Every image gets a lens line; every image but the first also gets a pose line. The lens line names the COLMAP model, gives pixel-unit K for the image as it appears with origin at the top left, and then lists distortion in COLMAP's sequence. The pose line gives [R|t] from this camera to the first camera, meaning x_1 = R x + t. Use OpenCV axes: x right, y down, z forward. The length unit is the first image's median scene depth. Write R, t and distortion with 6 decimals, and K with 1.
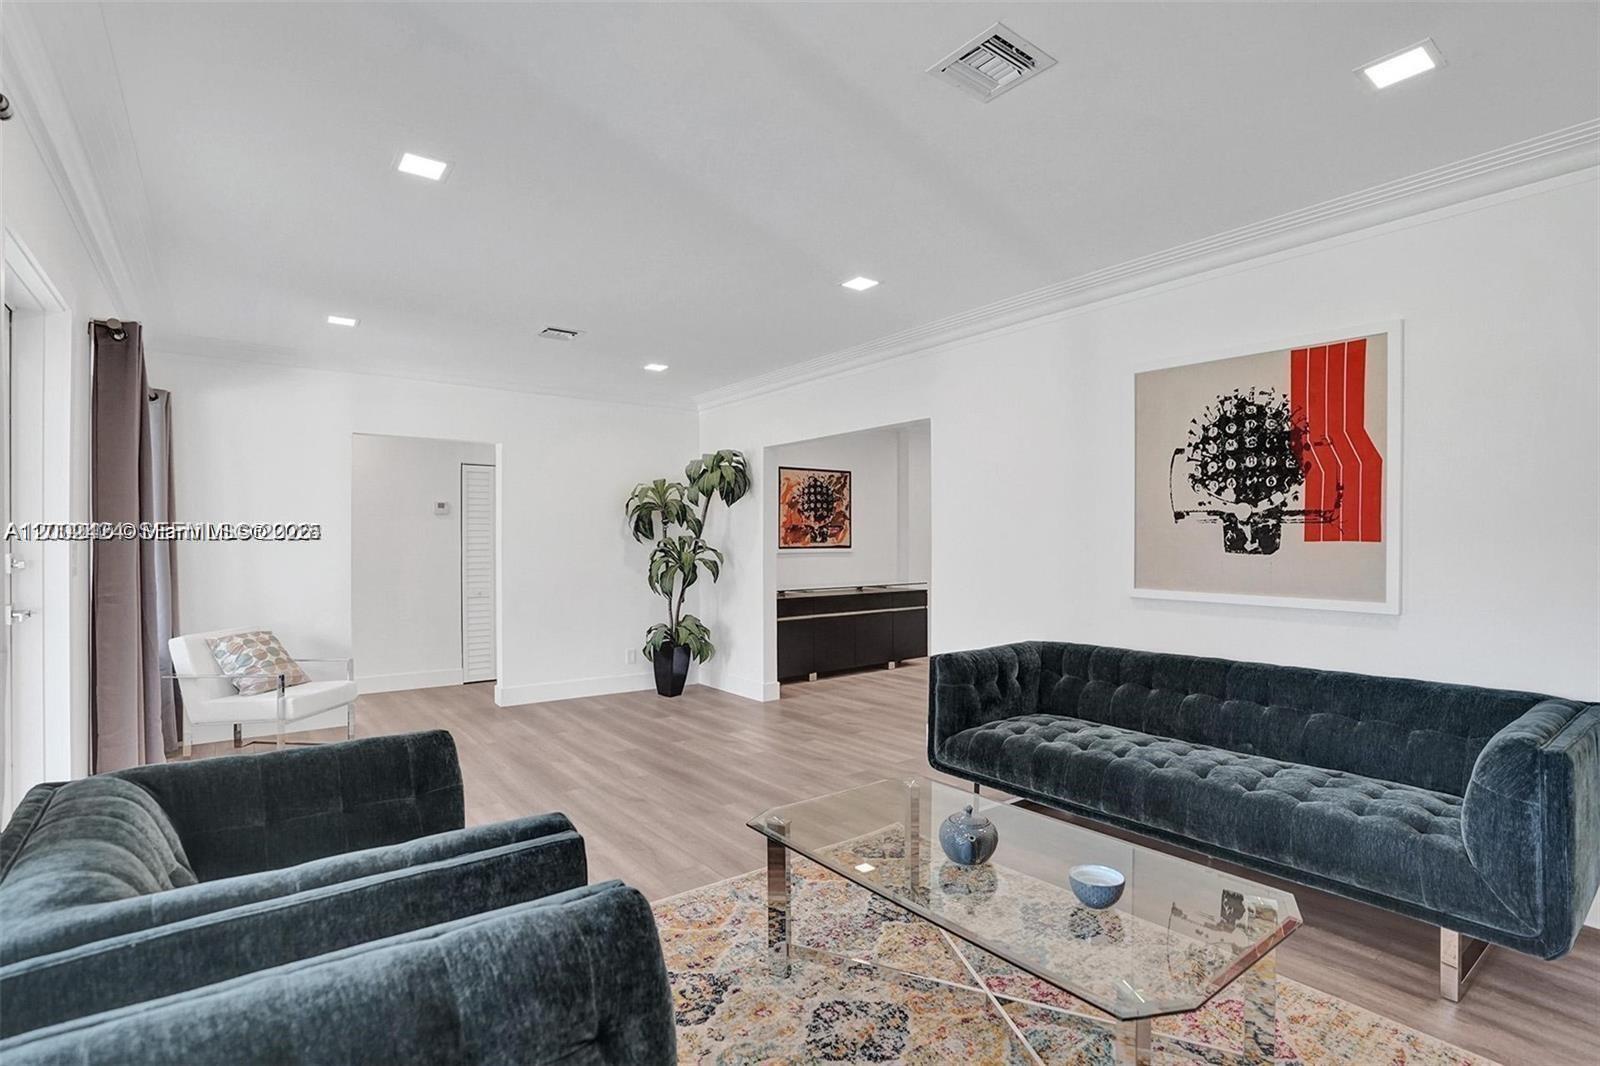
lens RADIAL K [[766.8, 0, 803.7], [0, 766.8, 539.0], [0, 0, 1]] dist [-0.071873, 0.029031]
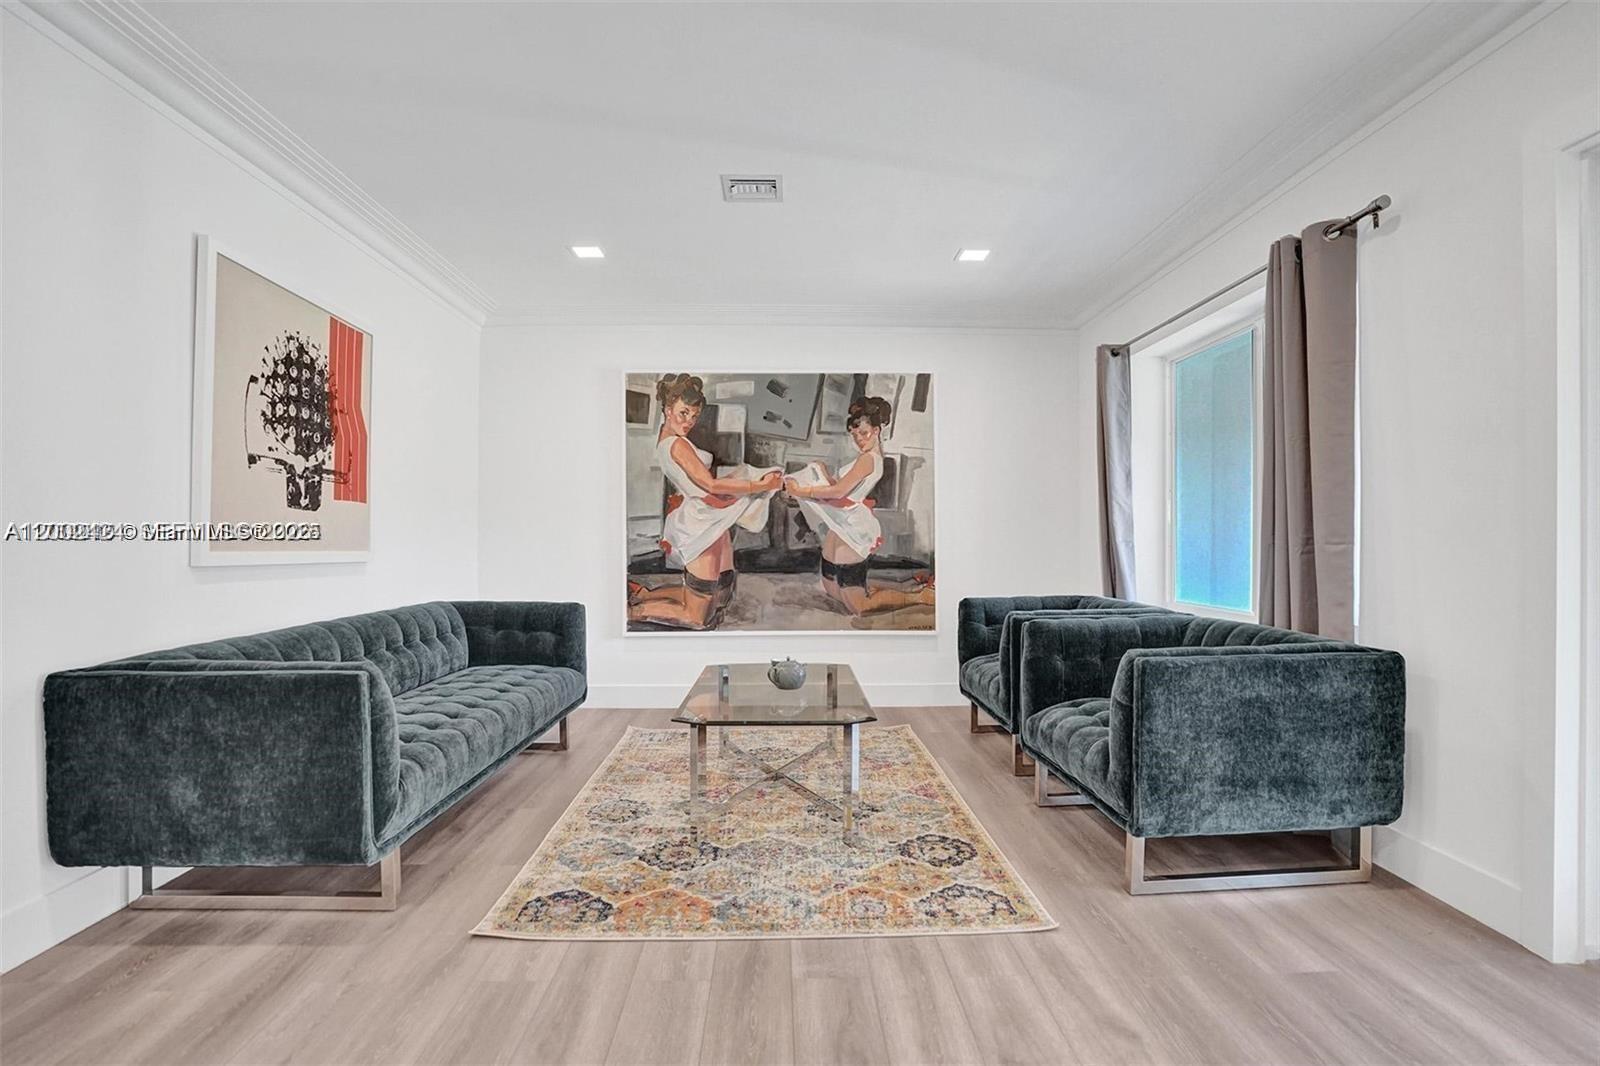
lens RADIAL K [[766.8, 0, 803.7], [0, 766.8, 539.0], [0, 0, 1]] dist [-0.071873, 0.029031]
pose [[-0.810972, 0.001613, 0.585083, -0.465597], [-0.003901, 0.999959, -0.008163, 0.061314], [-0.585072, -0.008903, -0.810932, 1.379331]]
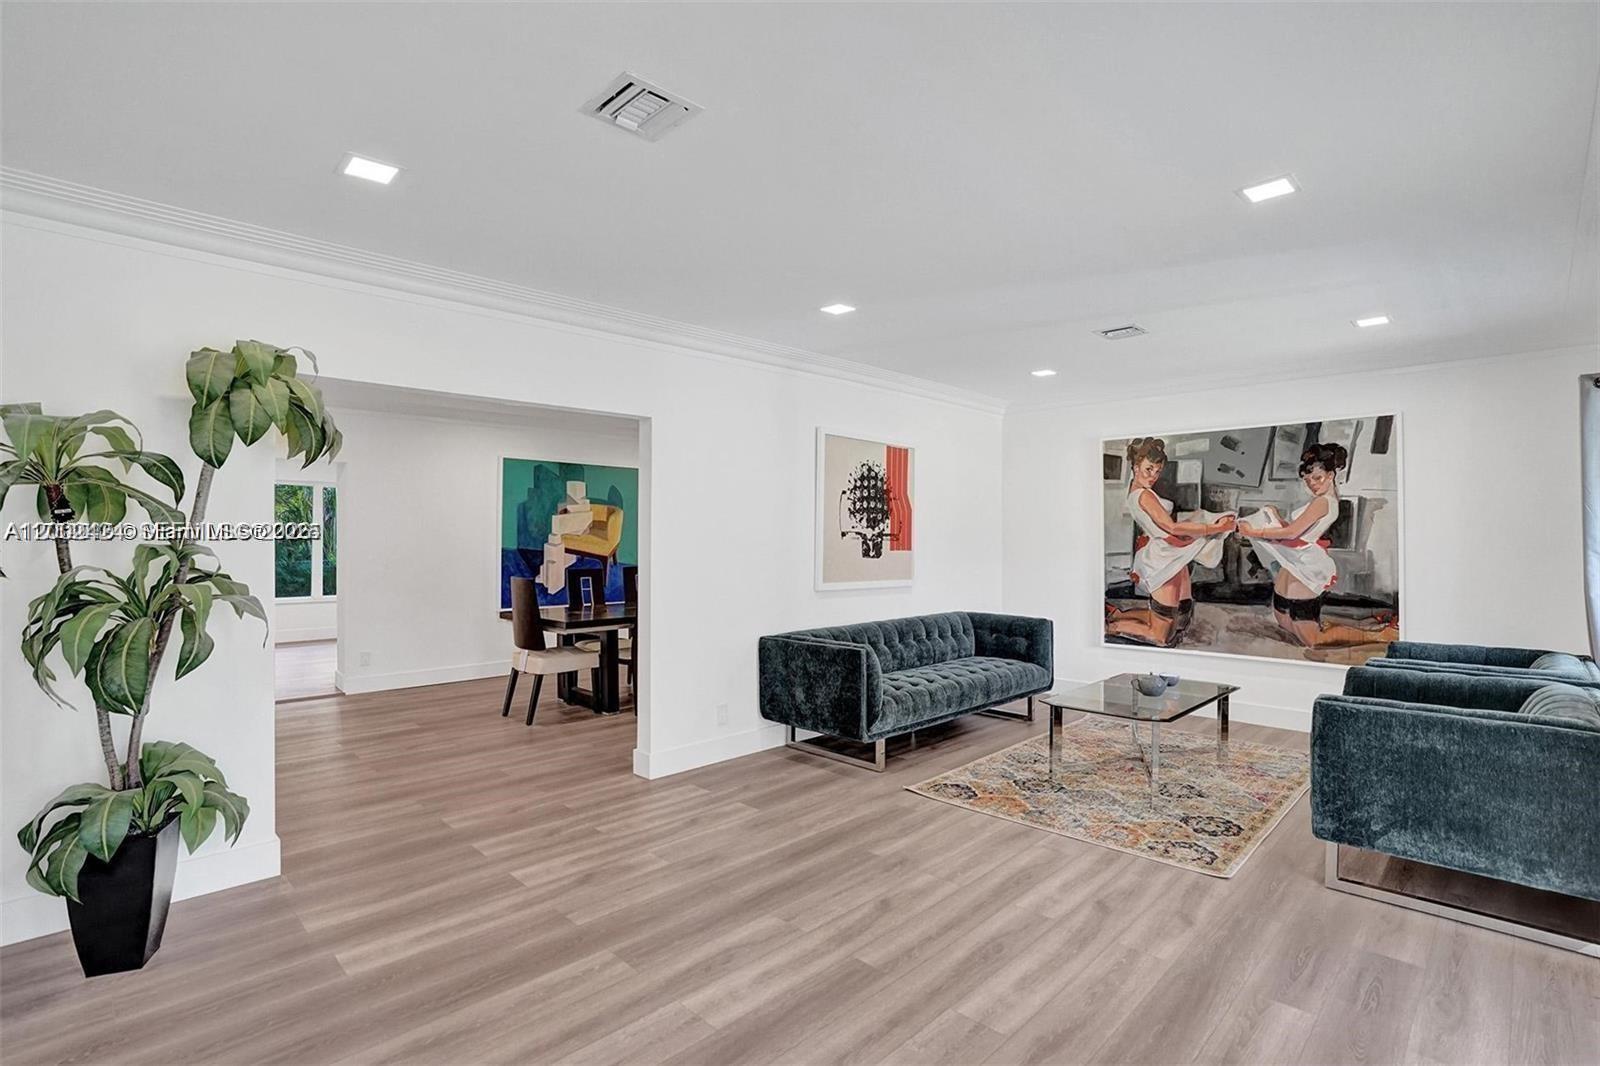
lens RADIAL K [[766.8, 0, 803.7], [0, 766.8, 539.0], [0, 0, 1]] dist [-0.071873, 0.029031]
pose [[-0.130529, -0.001779, 0.991443, -1.102624], [-0.009527, 0.999954, 0.000540, -0.022879], [-0.991399, -0.009375, -0.130540, 1.366097]]
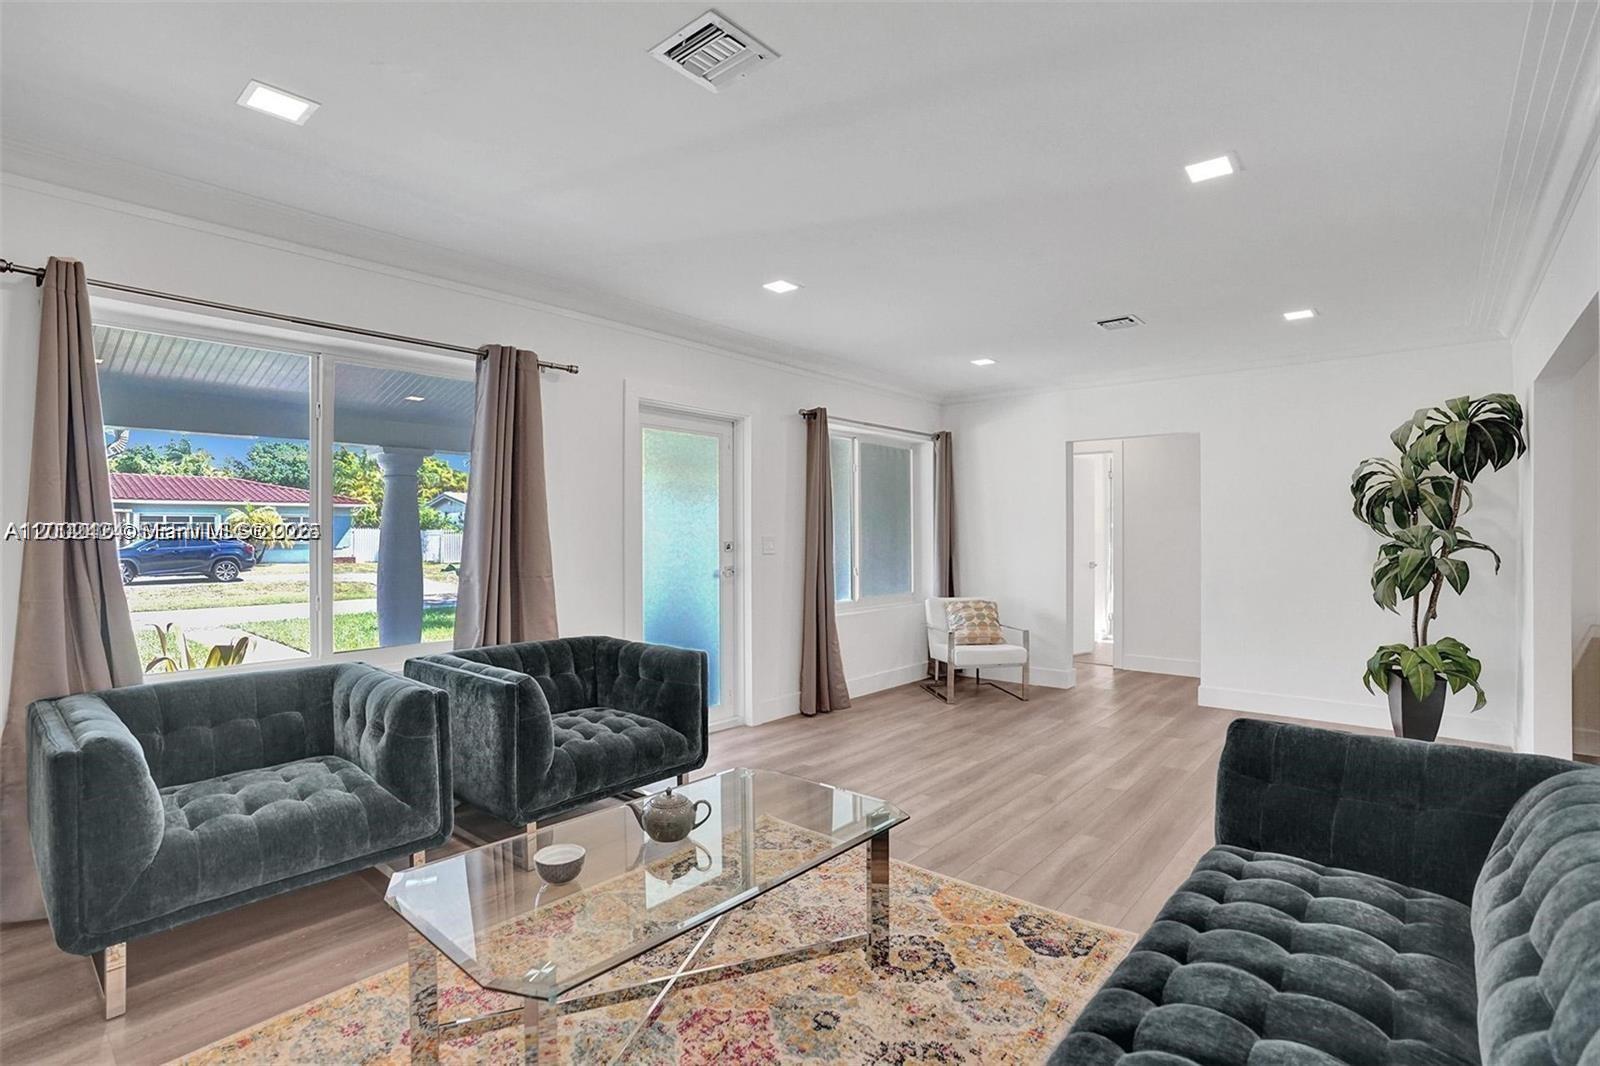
lens RADIAL K [[766.8, 0, 803.7], [0, 766.8, 539.0], [0, 0, 1]] dist [-0.071873, 0.029031]
pose [[0.212463, 0.010512, -0.977113, 0.766355], [0.006684, 0.999903, 0.012211, -0.007962], [0.977146, -0.009126, 0.212372, 0.562650]]
